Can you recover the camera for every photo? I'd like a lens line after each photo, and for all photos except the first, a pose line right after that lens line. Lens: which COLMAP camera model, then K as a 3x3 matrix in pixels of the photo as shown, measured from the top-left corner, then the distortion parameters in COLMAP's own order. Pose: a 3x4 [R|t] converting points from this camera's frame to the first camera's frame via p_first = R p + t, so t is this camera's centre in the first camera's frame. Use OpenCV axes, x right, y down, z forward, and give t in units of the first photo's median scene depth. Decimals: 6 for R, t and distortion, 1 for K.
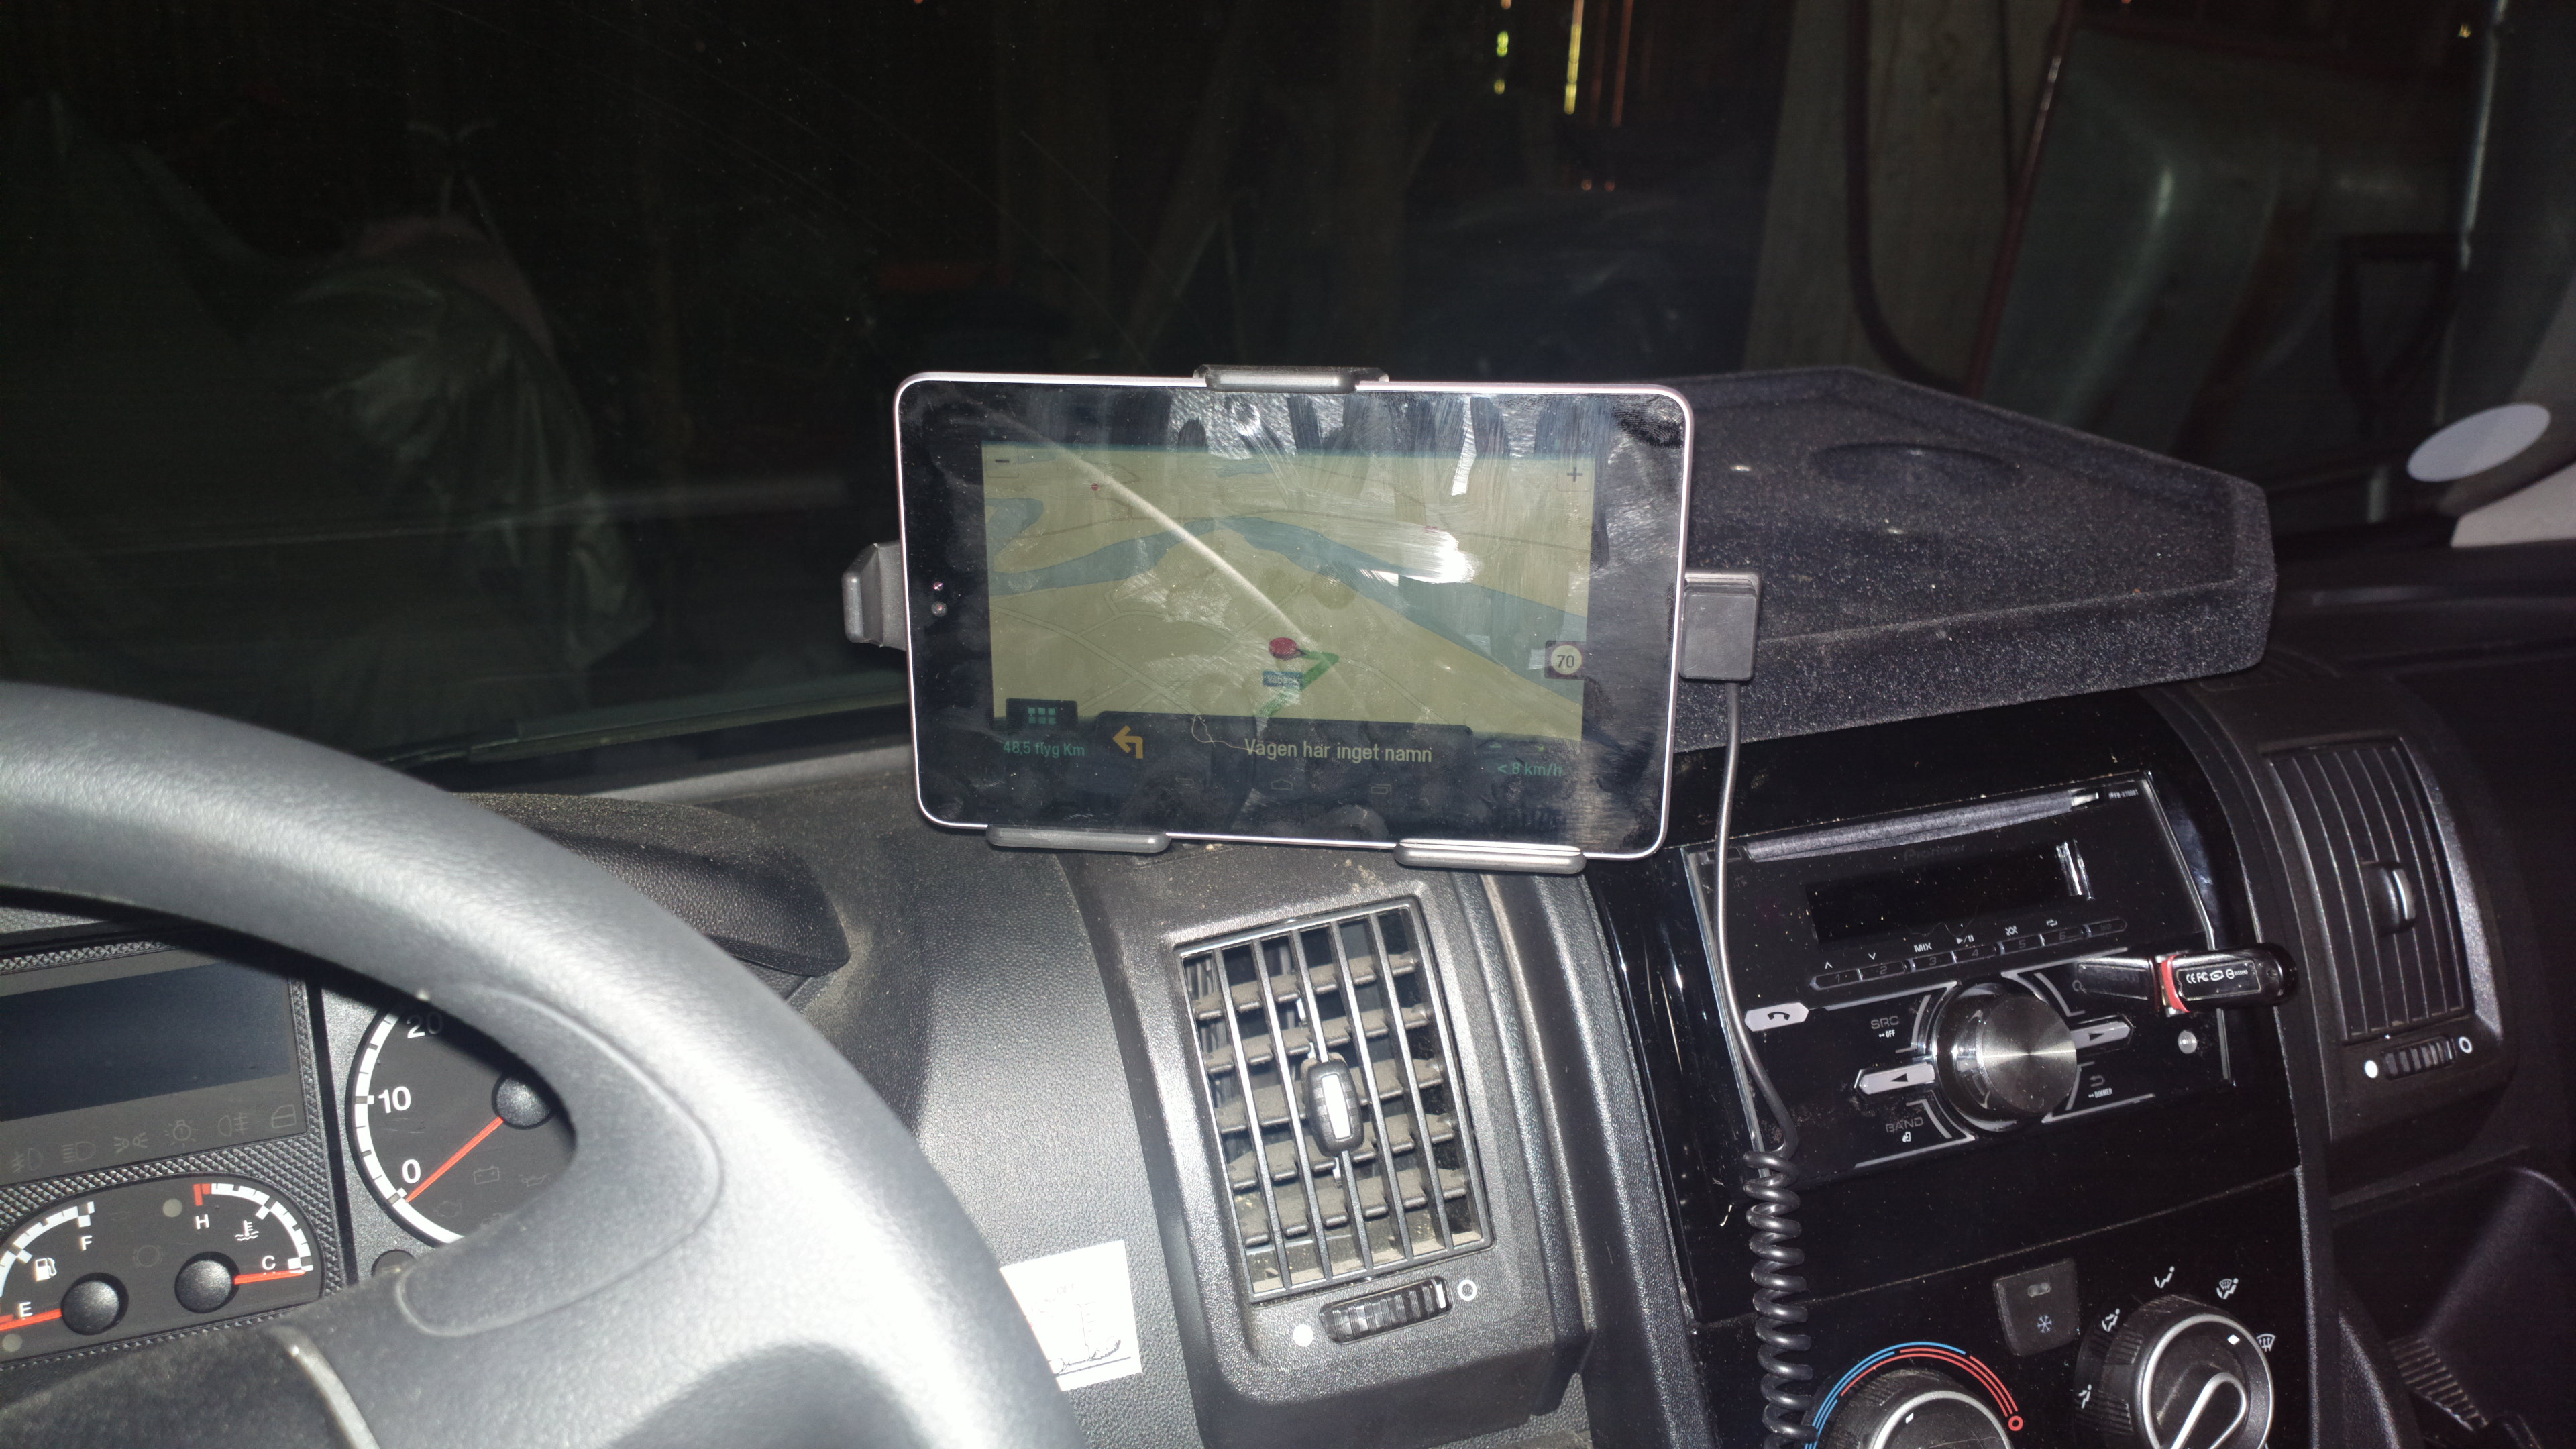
lens RADIAL K [[1893.0, 0, 1268.8], [0, 1893.0, 727.5], [0, 0, 1]] dist [0.220552, -0.347234]
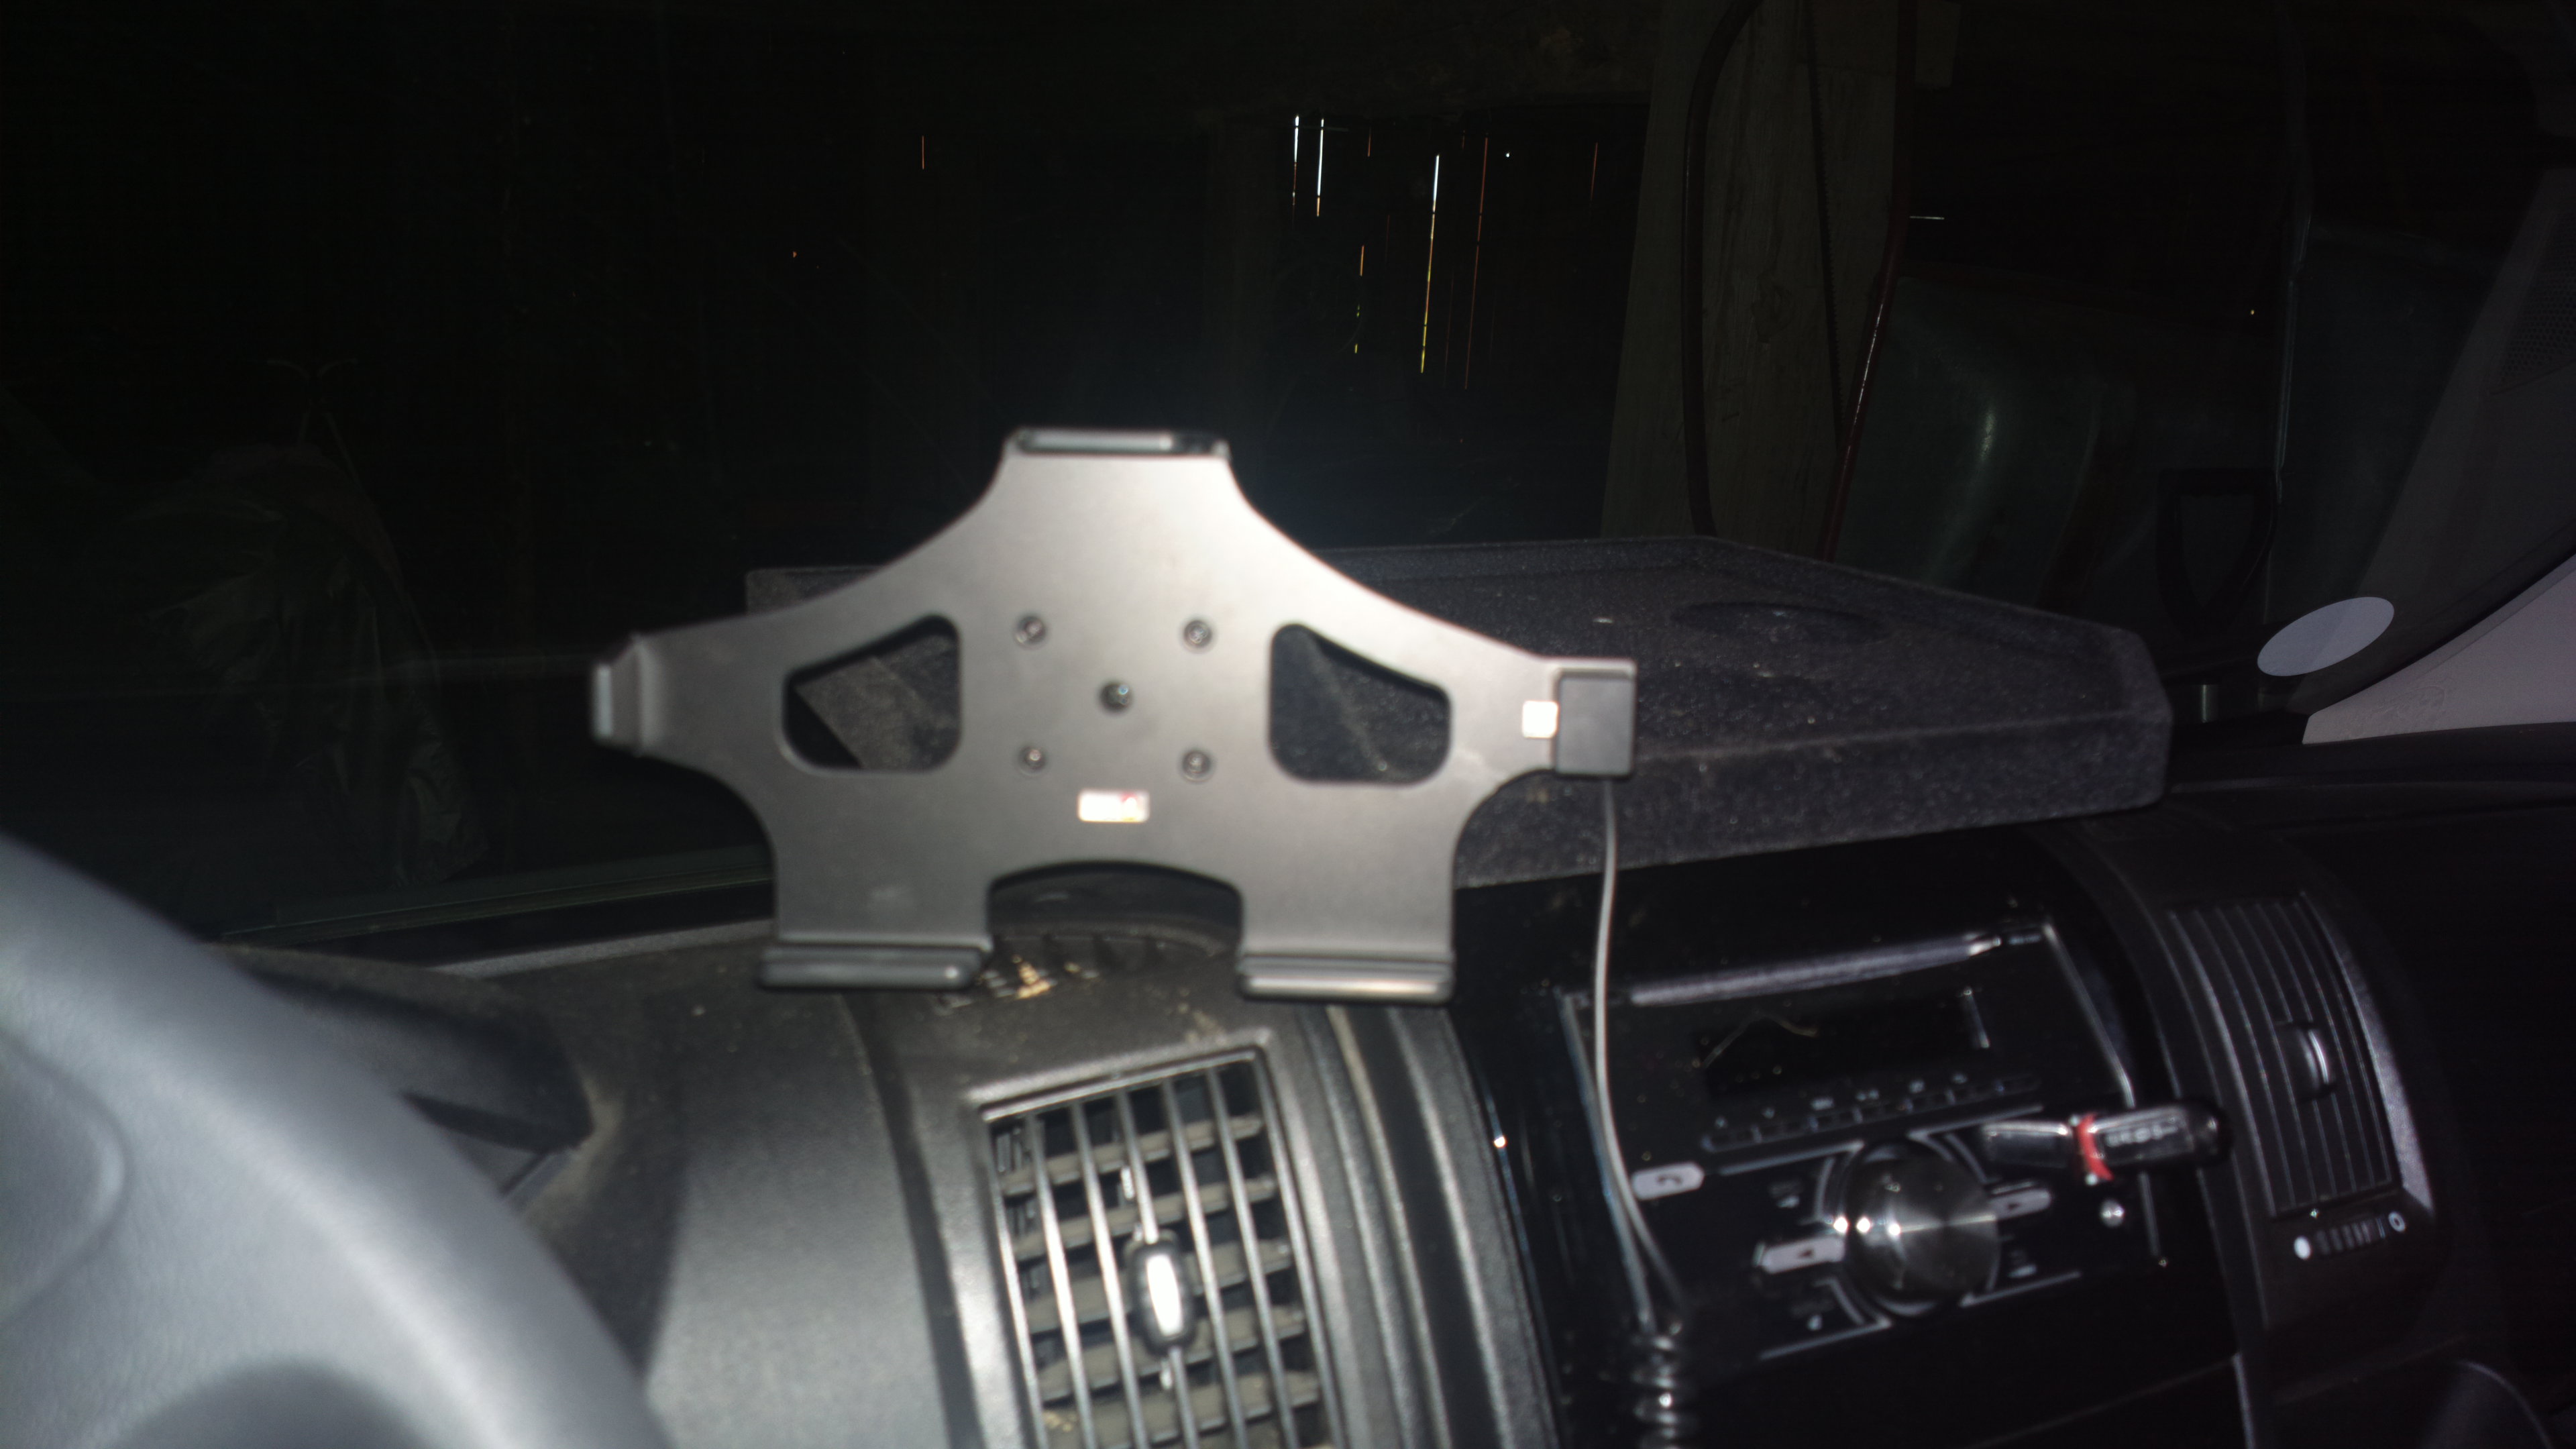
lens RADIAL K [[1893.0, 0, 1268.8], [0, 1893.0, 727.5], [0, 0, 1]] dist [0.220552, -0.347234]
pose [[0.997436, 0.008763, 0.071031, 0.017542], [-0.000033, 0.992533, -0.121980, 0.049497], [-0.071569, 0.121665, 0.989988, 0.112000]]
